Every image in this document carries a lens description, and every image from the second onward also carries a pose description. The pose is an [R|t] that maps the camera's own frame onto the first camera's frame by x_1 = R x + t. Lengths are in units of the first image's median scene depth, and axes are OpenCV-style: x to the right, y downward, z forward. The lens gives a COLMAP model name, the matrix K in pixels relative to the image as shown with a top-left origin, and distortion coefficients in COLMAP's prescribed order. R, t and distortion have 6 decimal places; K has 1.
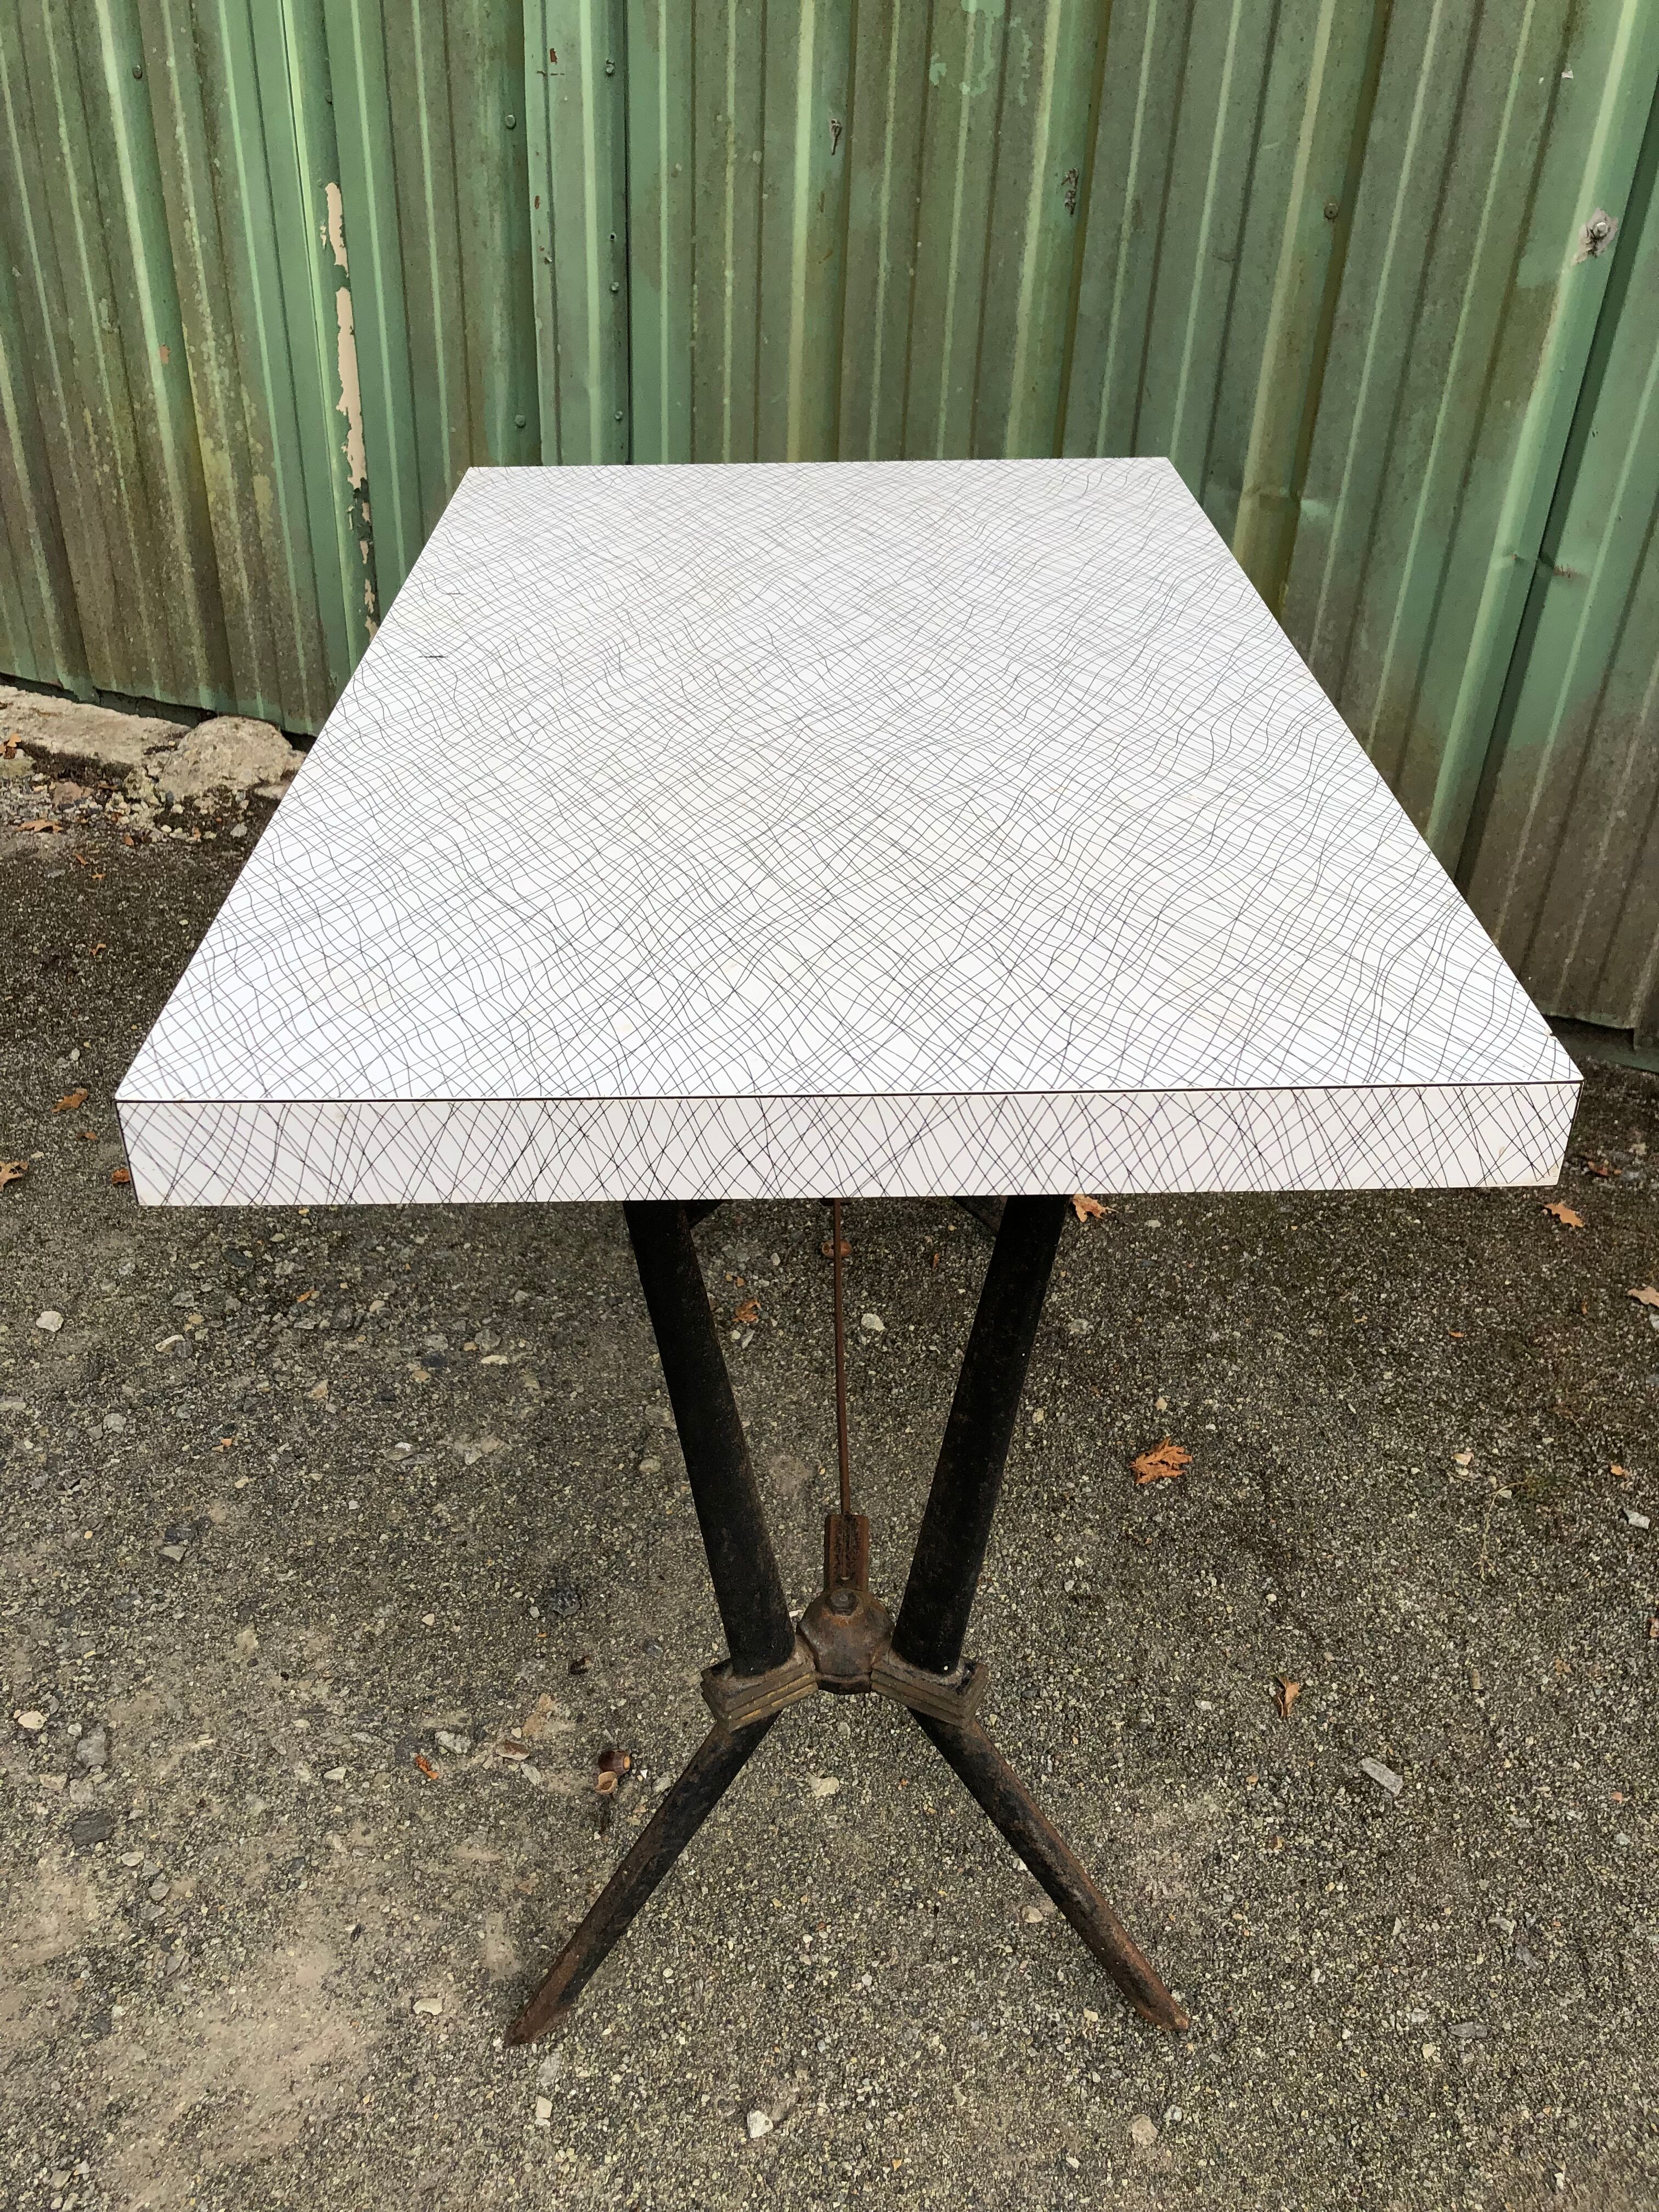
lens RADIAL K [[1834.5, 0, 829.7], [0, 1834.5, 1102.8], [0, 0, 1]] dist [0.023766, -0.015021]
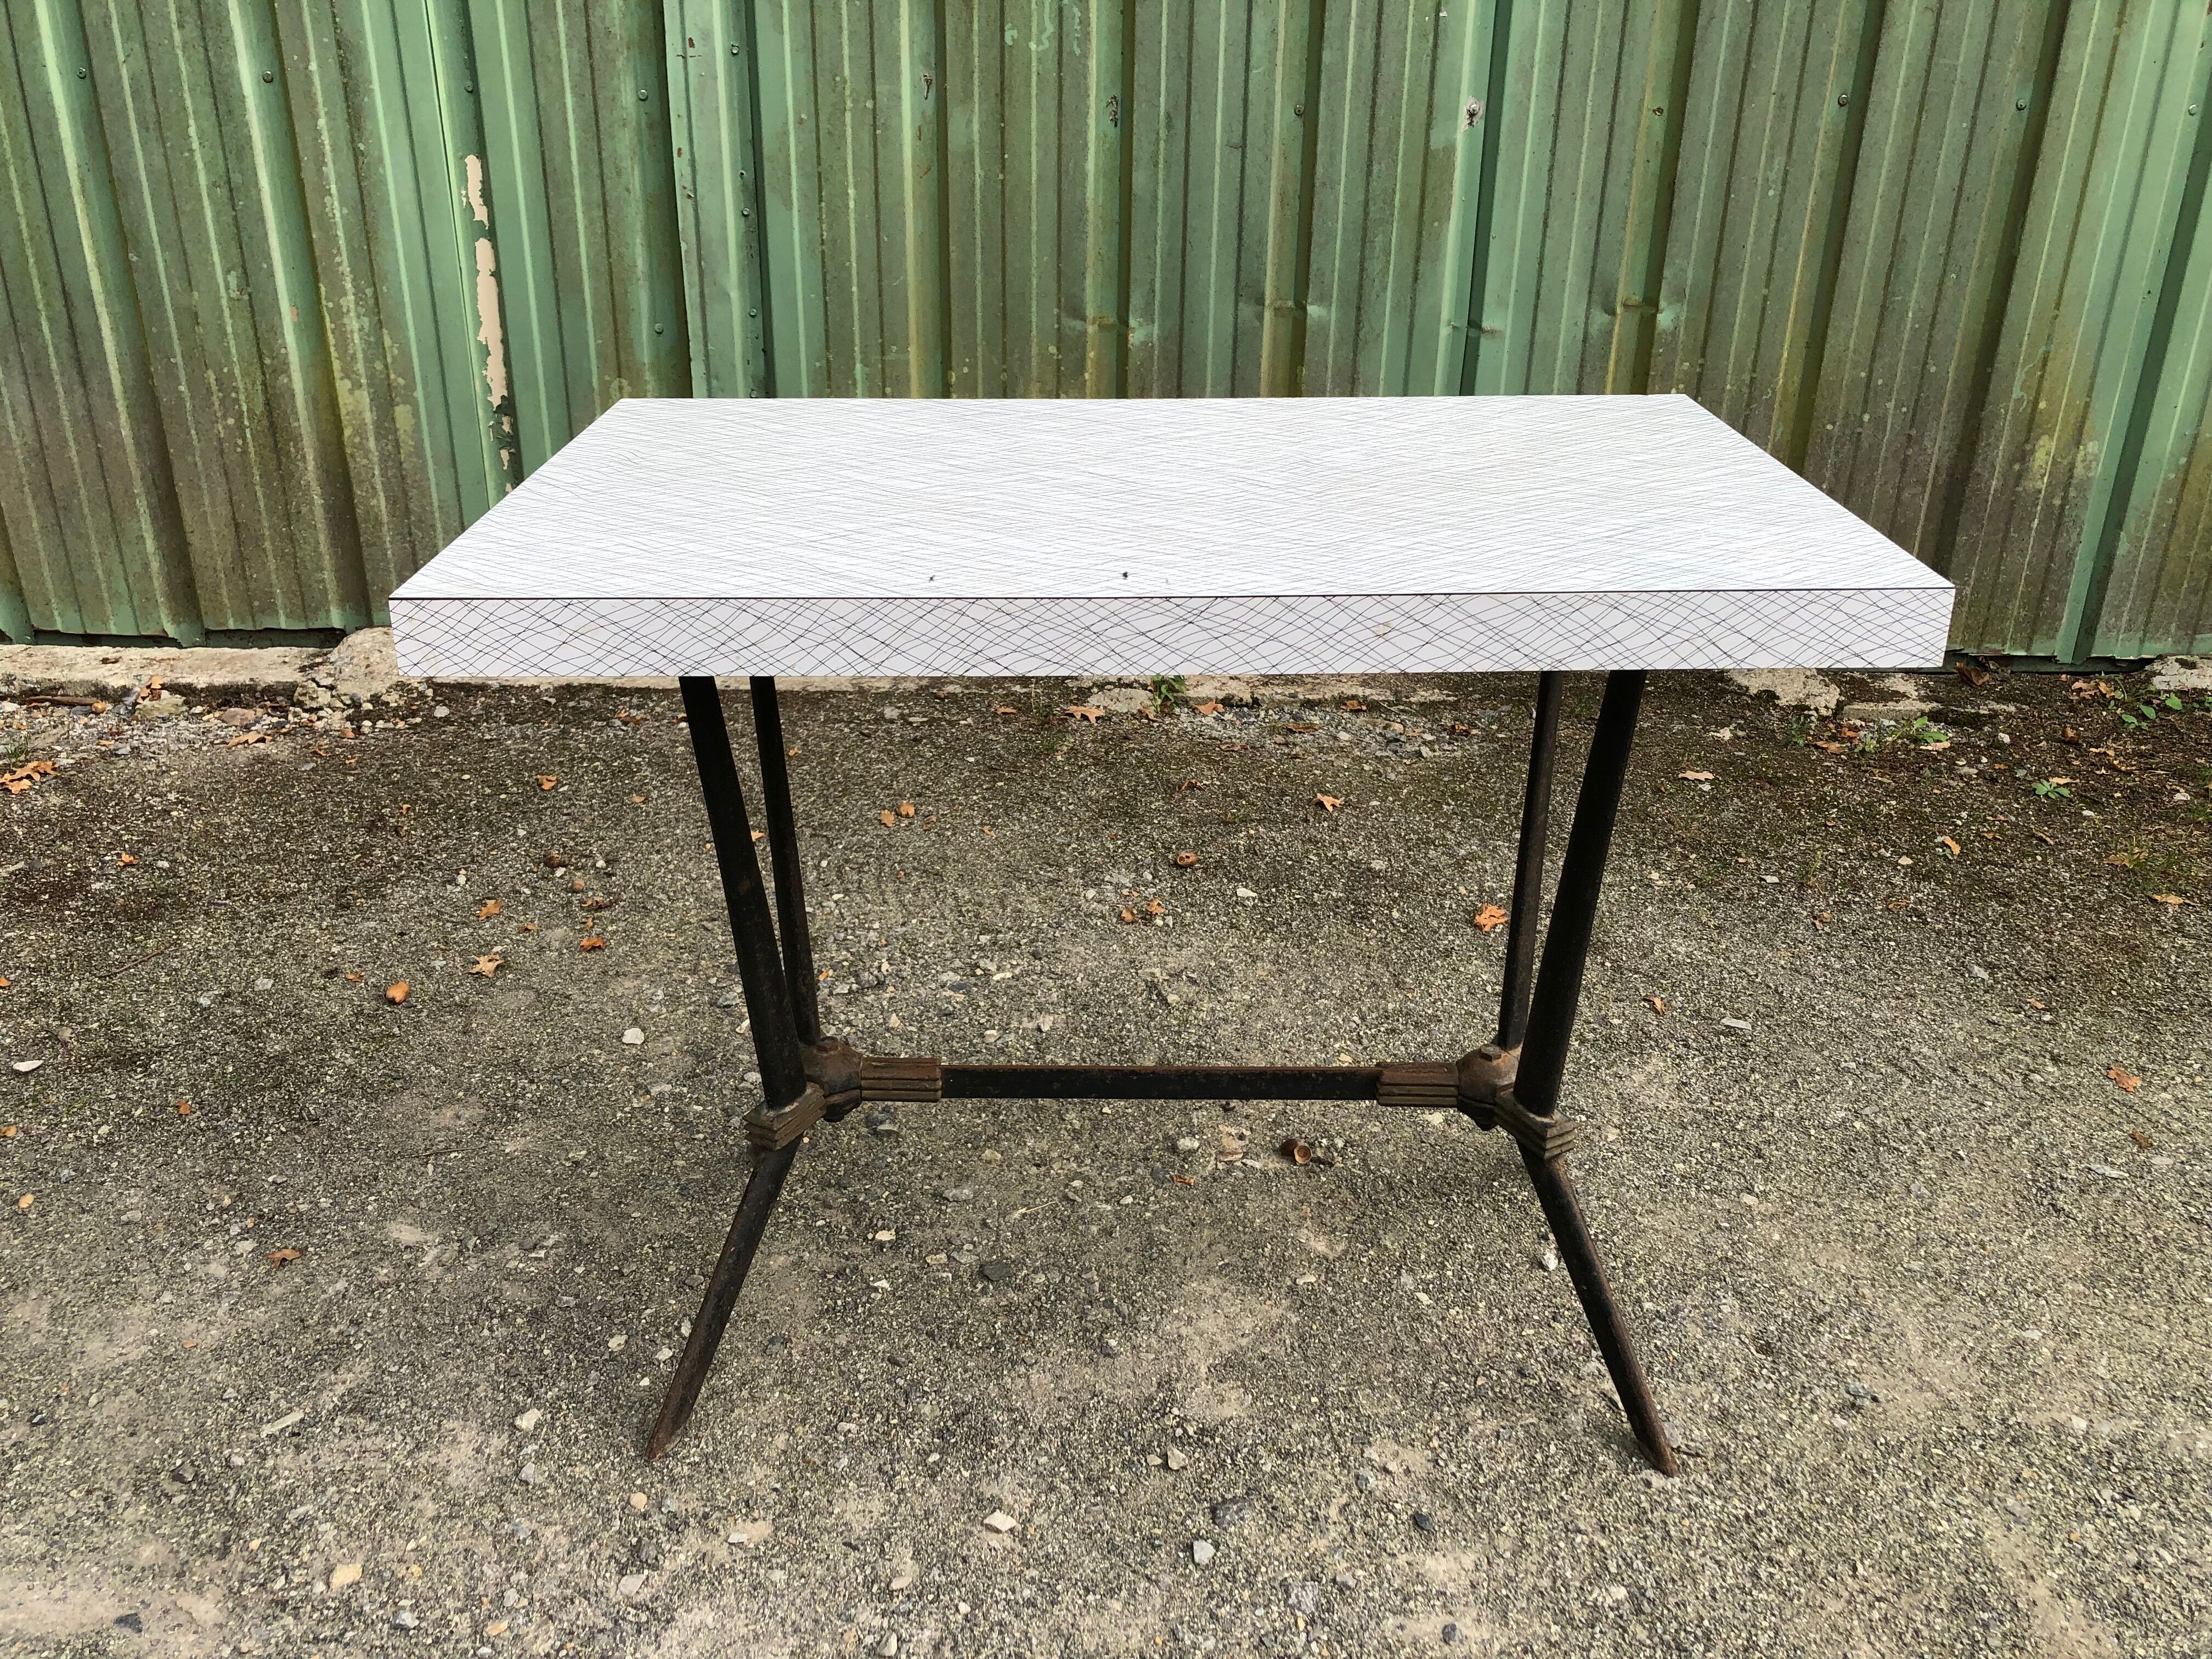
lens RADIAL K [[1834.5, 0, 1100.3], [0, 1834.5, 802.0], [0, 0, 1]] dist [0.023766, -0.015021]
pose [[0.913303, -0.193600, 0.358323, -0.502543], [0.242343, 0.965422, -0.096078, 0.146887], [-0.327332, 0.174585, 0.928641, -0.205223]]
